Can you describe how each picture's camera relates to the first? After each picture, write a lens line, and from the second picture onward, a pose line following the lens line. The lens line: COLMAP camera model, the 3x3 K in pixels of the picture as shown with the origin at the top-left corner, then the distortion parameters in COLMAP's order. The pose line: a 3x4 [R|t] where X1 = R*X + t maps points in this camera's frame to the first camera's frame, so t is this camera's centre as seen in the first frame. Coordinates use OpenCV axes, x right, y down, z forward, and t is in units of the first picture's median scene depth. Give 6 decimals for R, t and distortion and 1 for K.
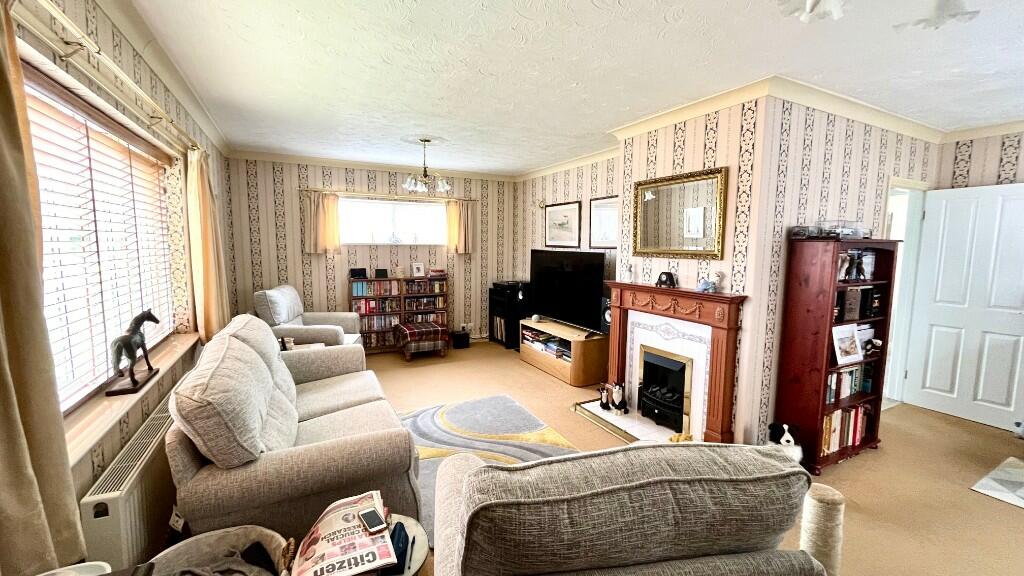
lens RADIAL K [[412.8, 0, 507.1], [0, 412.8, 286.6], [0, 0, 1]] dist [-0.003155, -0.000923]
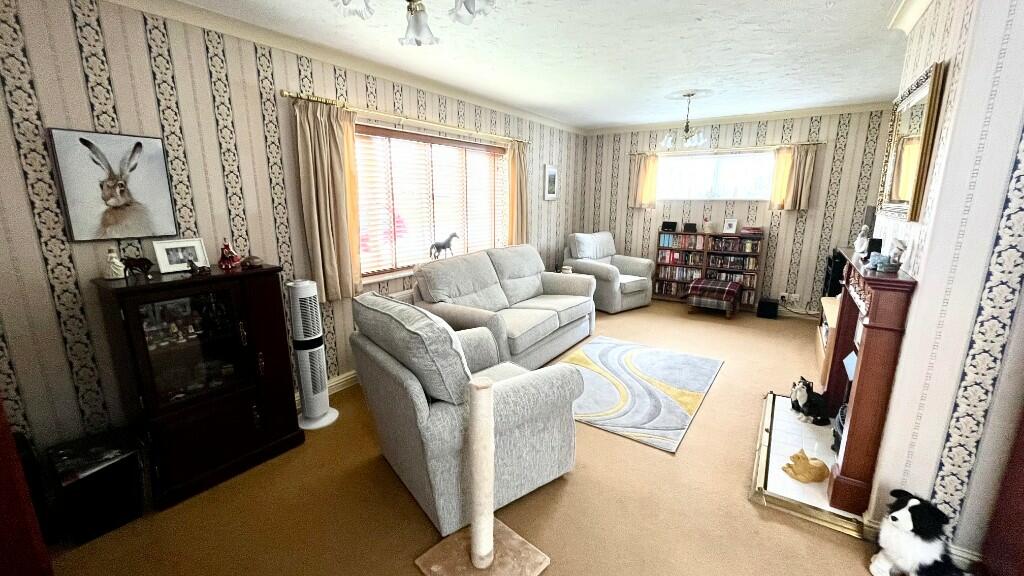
lens RADIAL K [[412.8, 0, 507.2], [0, 412.8, 284.2], [0, 0, 1]] dist [-0.003155, -0.000923]
pose [[0.475965, 0.171291, -0.862622, 0.622117], [-0.087473, 0.985206, 0.147368, -0.006727], [0.875103, 0.005314, 0.483907, 0.137391]]
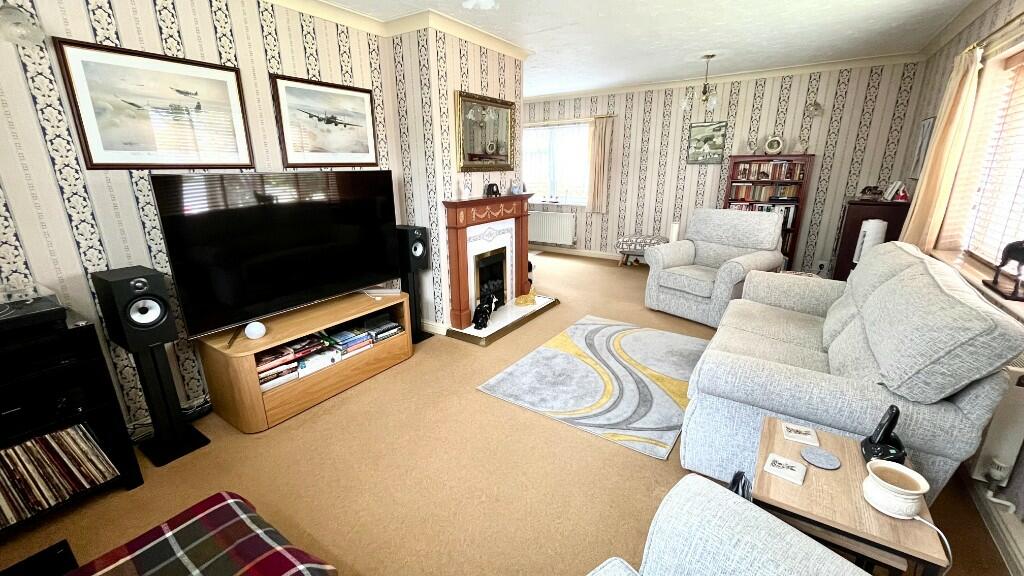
lens RADIAL K [[412.8, 0, 511.9], [0, 412.8, 285.5], [0, 0, 1]] dist [-0.003155, -0.000923]
pose [[-0.480283, -0.252769, 0.839902, -0.639764], [0.095639, 0.936774, 0.336613, -0.139580], [-0.871884, 0.241997, -0.425742, 1.374601]]
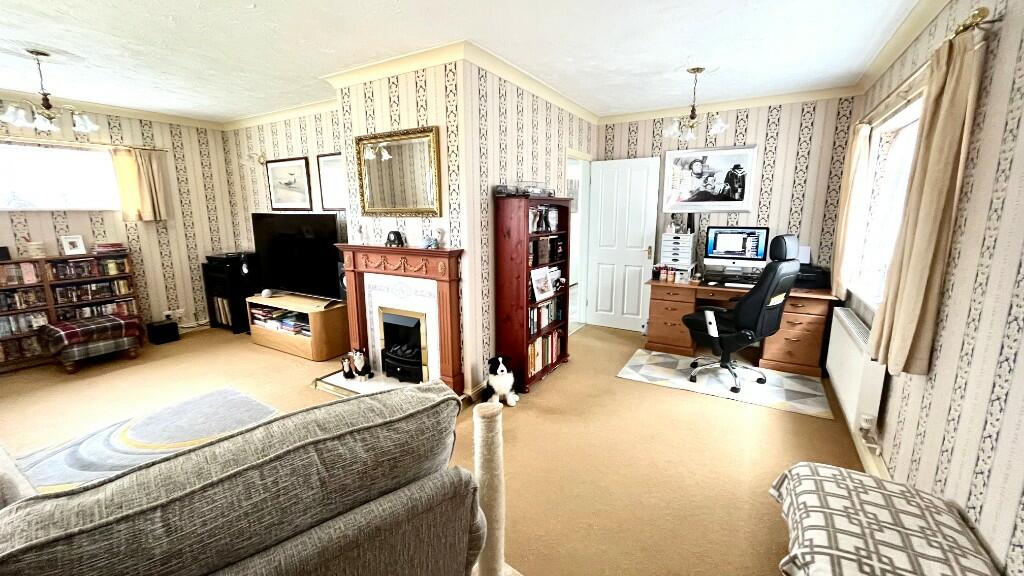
lens RADIAL K [[412.8, 0, 508.4], [0, 412.8, 287.4], [0, 0, 1]] dist [-0.003155, -0.000923]
pose [[0.851231, -0.108325, 0.513489, 0.085034], [0.065784, 0.992772, 0.100380, 0.015692], [-0.520651, -0.051668, 0.852205, -0.000153]]
